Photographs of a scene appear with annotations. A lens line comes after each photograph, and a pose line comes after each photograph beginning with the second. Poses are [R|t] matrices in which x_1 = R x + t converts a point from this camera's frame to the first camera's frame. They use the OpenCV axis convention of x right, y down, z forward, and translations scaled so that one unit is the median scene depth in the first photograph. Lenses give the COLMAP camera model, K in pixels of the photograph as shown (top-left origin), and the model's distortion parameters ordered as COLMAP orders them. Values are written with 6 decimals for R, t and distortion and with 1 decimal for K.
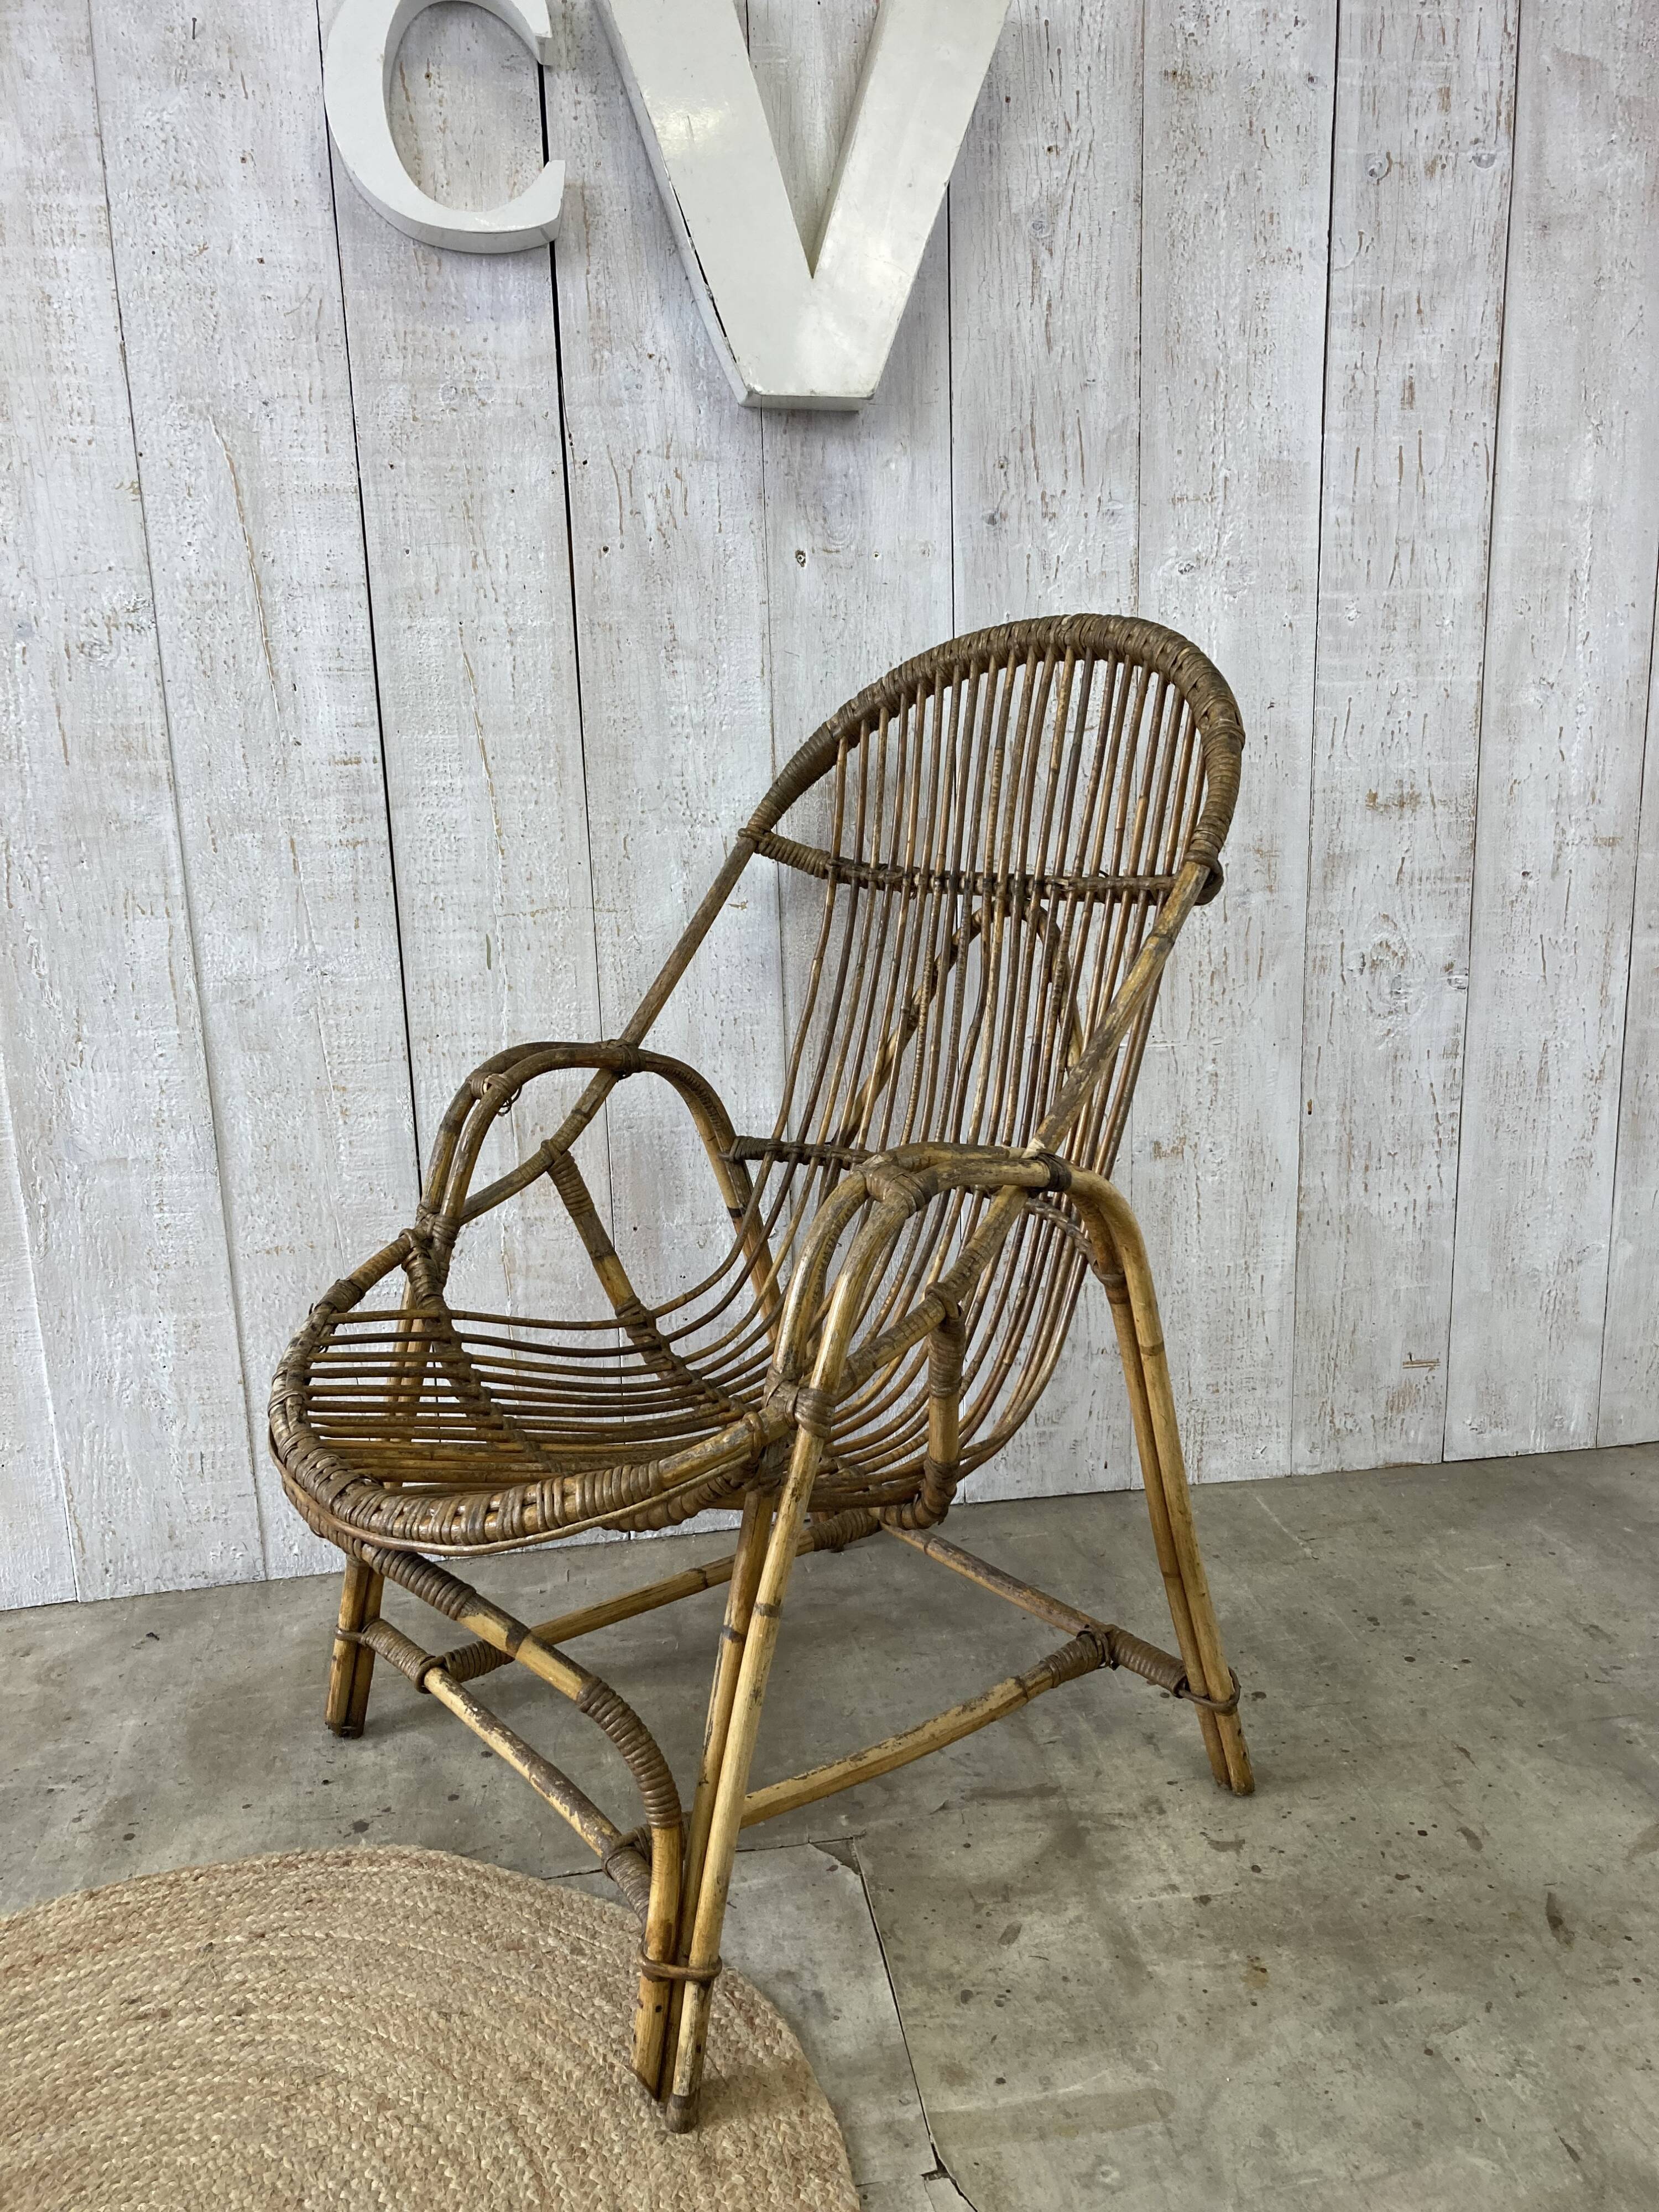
lens RADIAL K [[1846.0, 0, 856.6], [0, 1846.0, 1106.9], [0, 0, 1]] dist [0.017912, 0.004523]
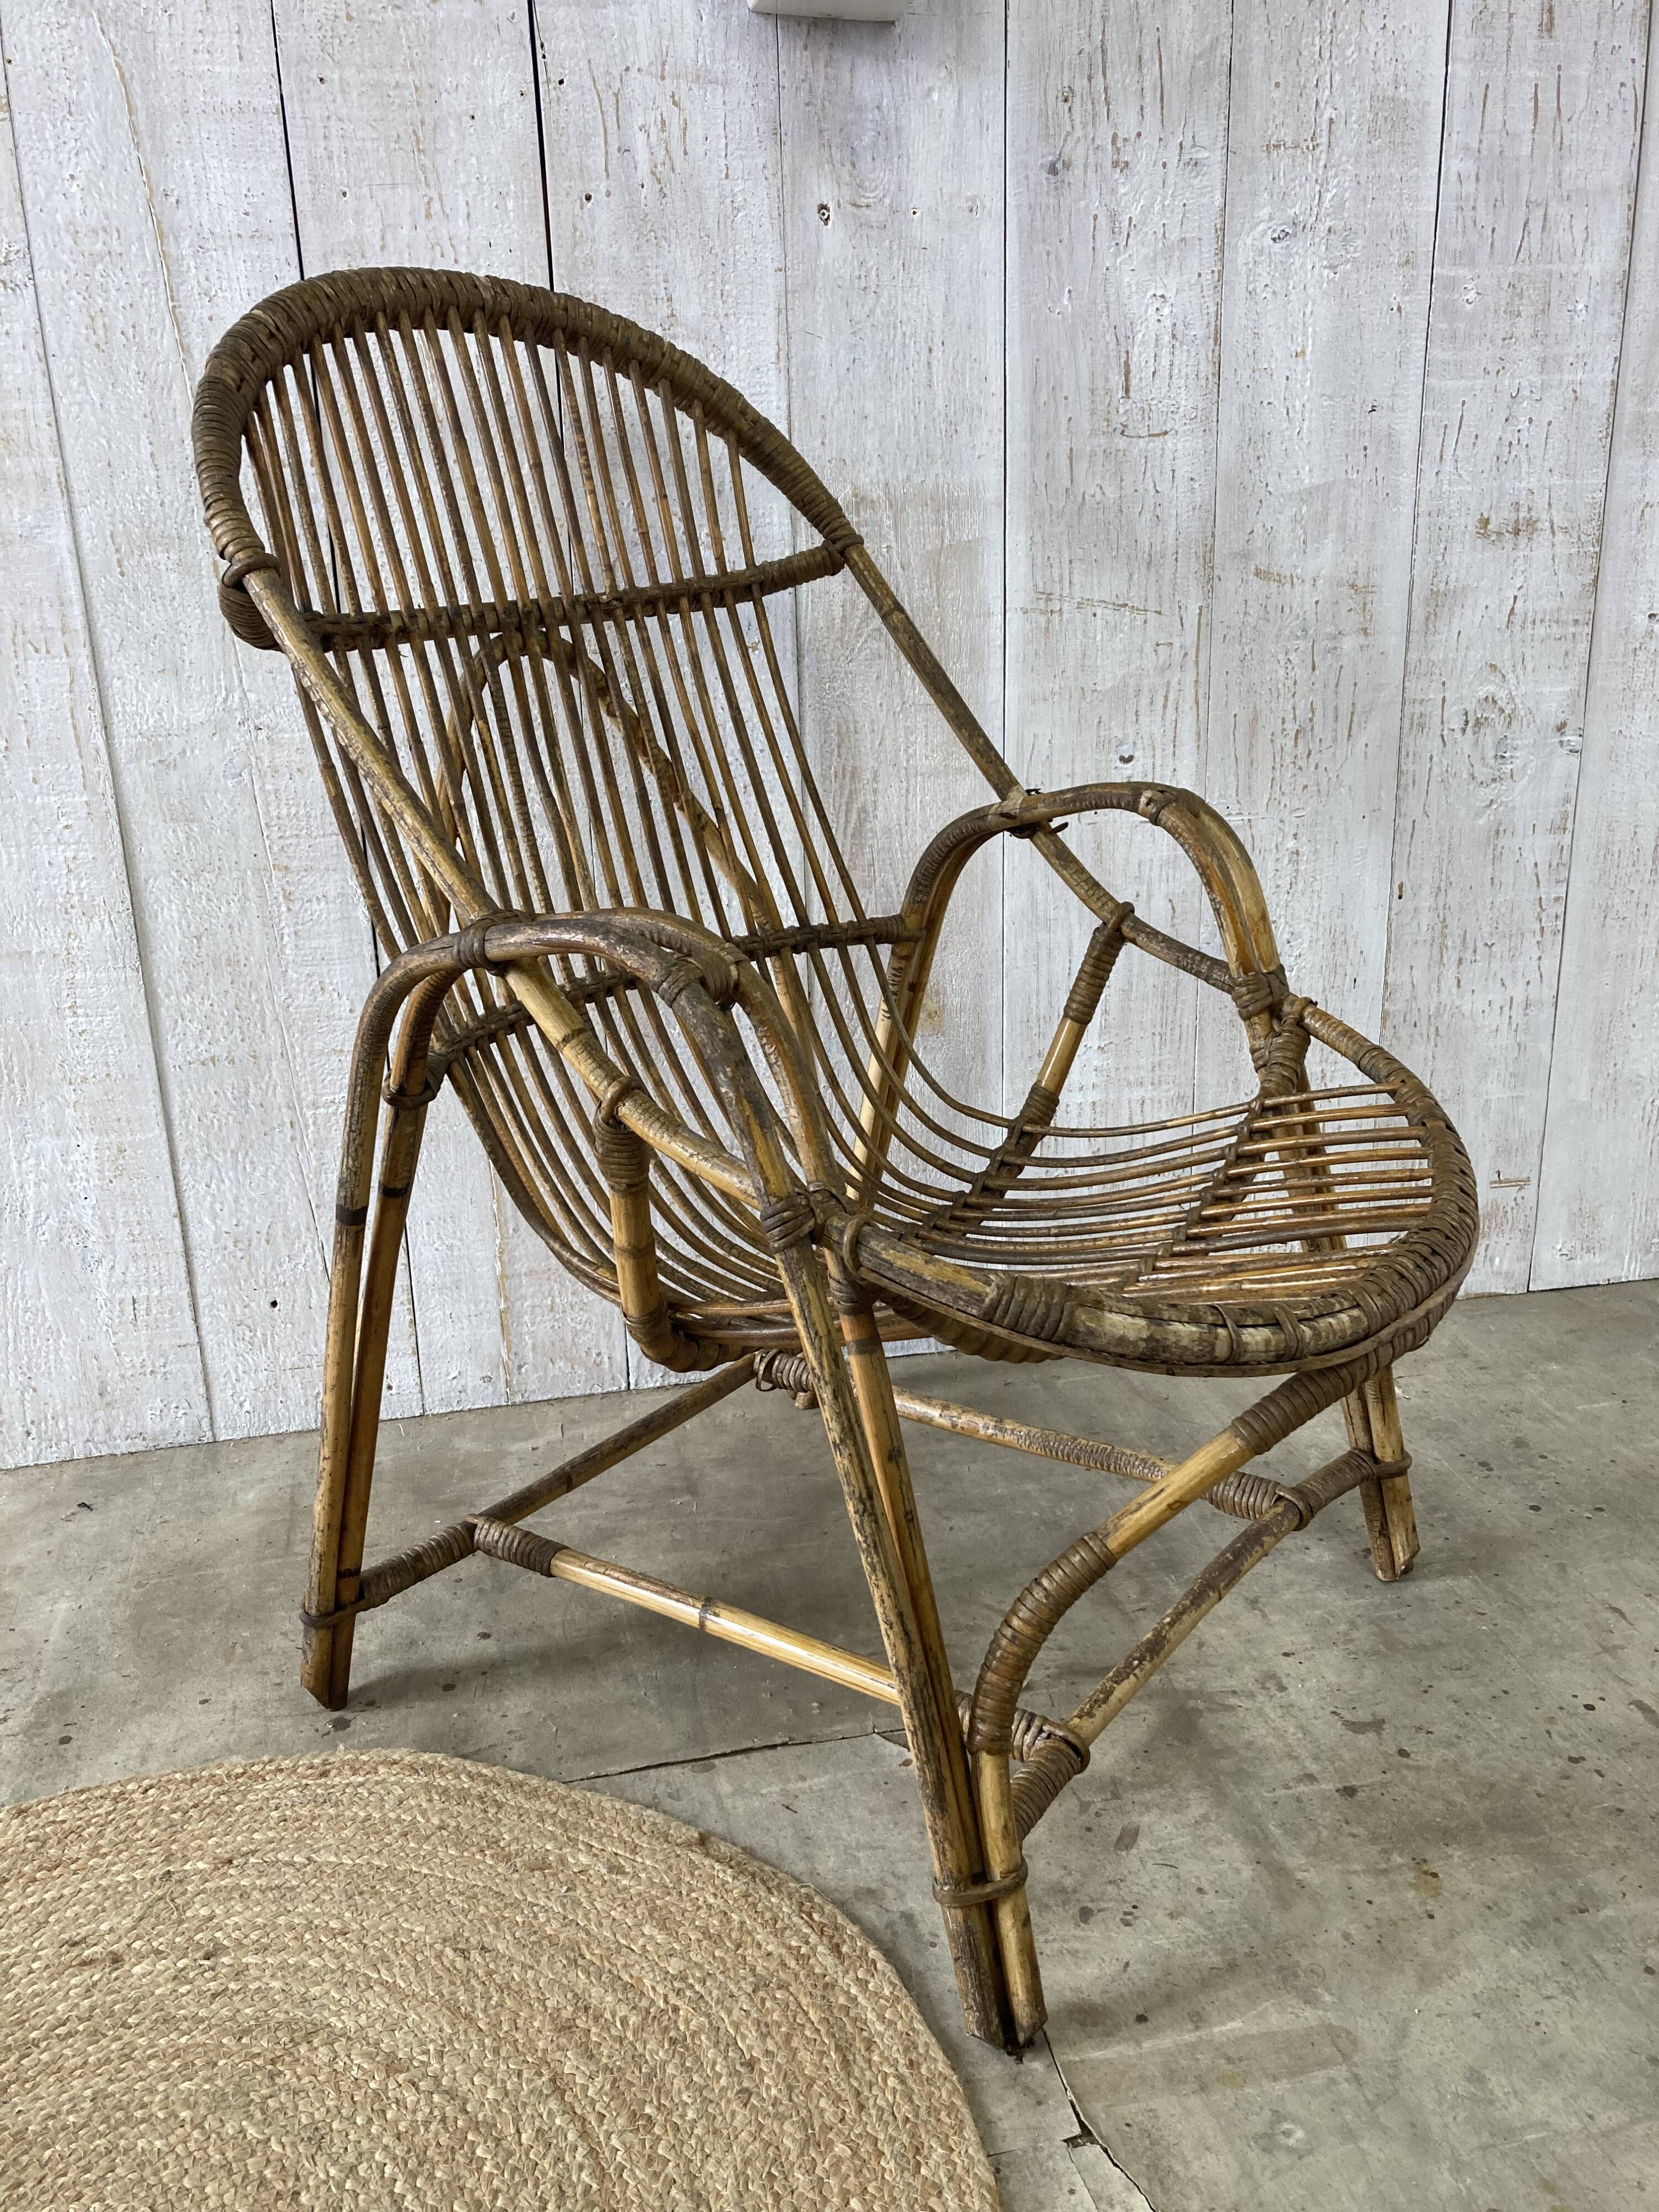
lens RADIAL K [[1846.0, 0, 840.2], [0, 1846.0, 1115.4], [0, 0, 1]] dist [0.017912, 0.004523]
pose [[0.999506, -0.011088, 0.029406, -0.053218], [0.008745, 0.996863, 0.078662, 0.040408], [-0.030186, -0.078366, 0.996468, 0.148320]]
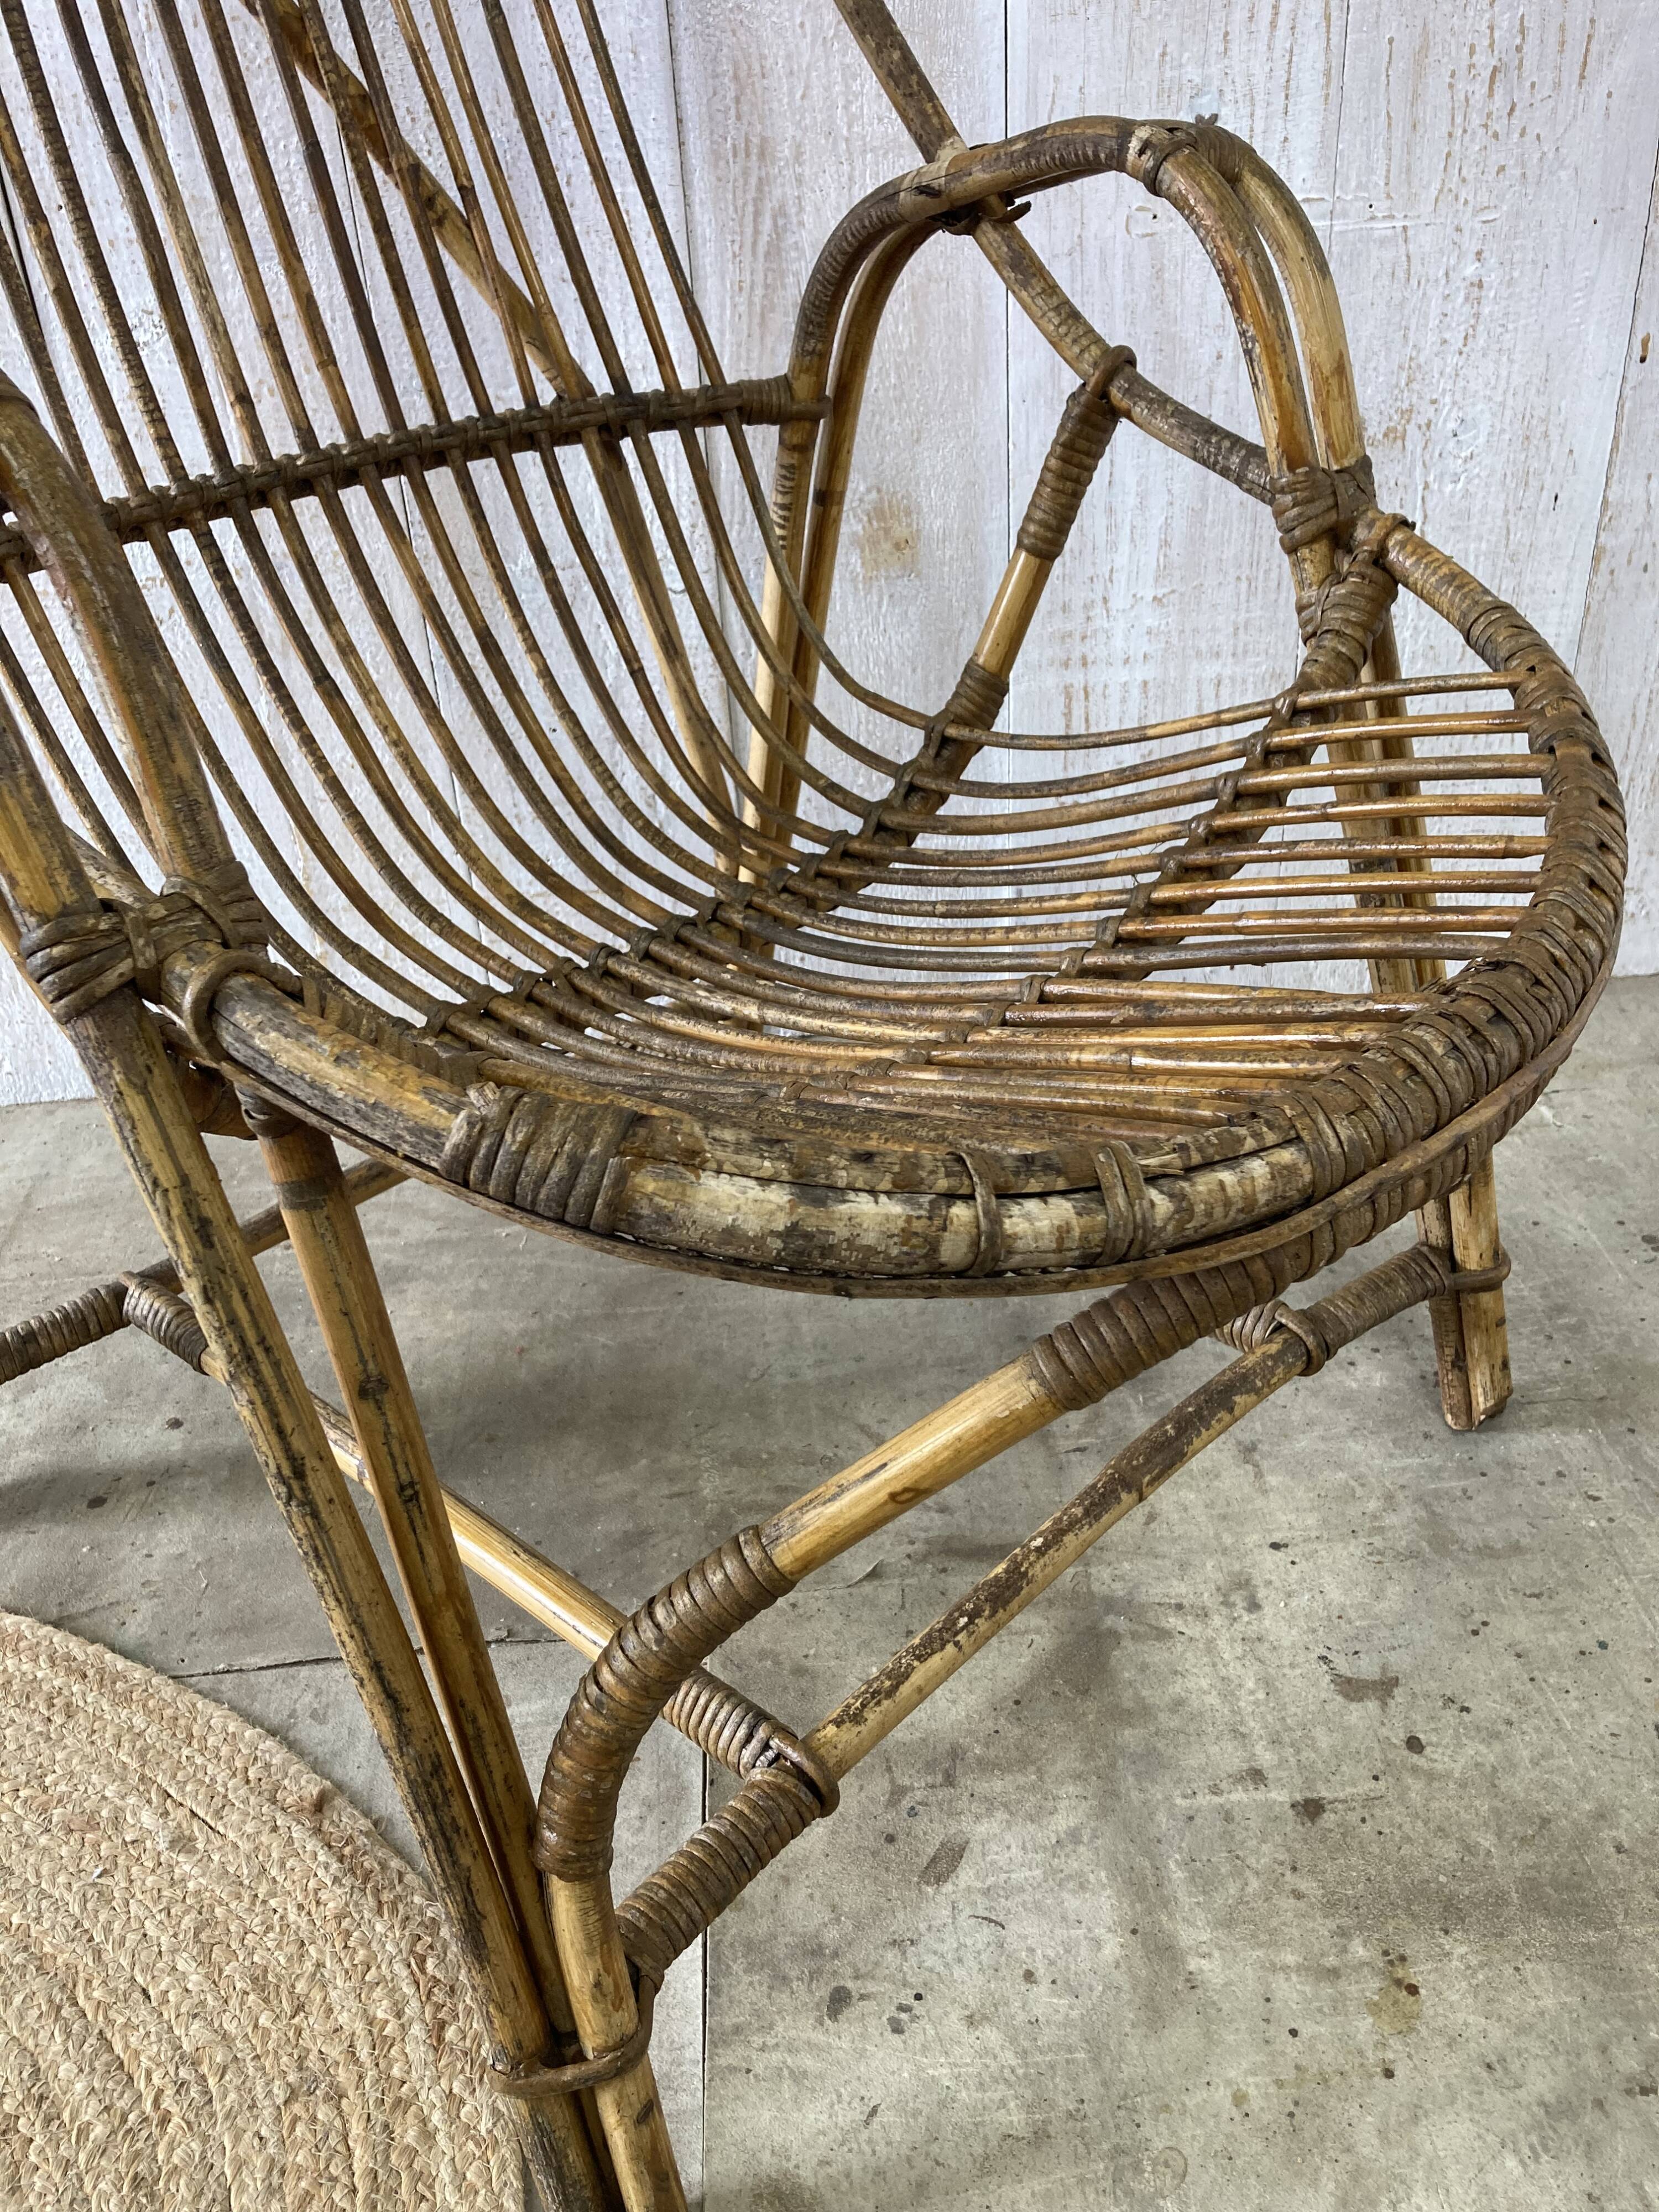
lens RADIAL K [[1846.0, 0, 844.6], [0, 1846.0, 1130.3], [0, 0, 1]] dist [0.017912, 0.004523]
pose [[0.994251, 0.030658, -0.102592, 0.080314], [0.003485, 0.948358, 0.317184, 0.052322], [0.107018, -0.315718, 0.942799, 0.426076]]
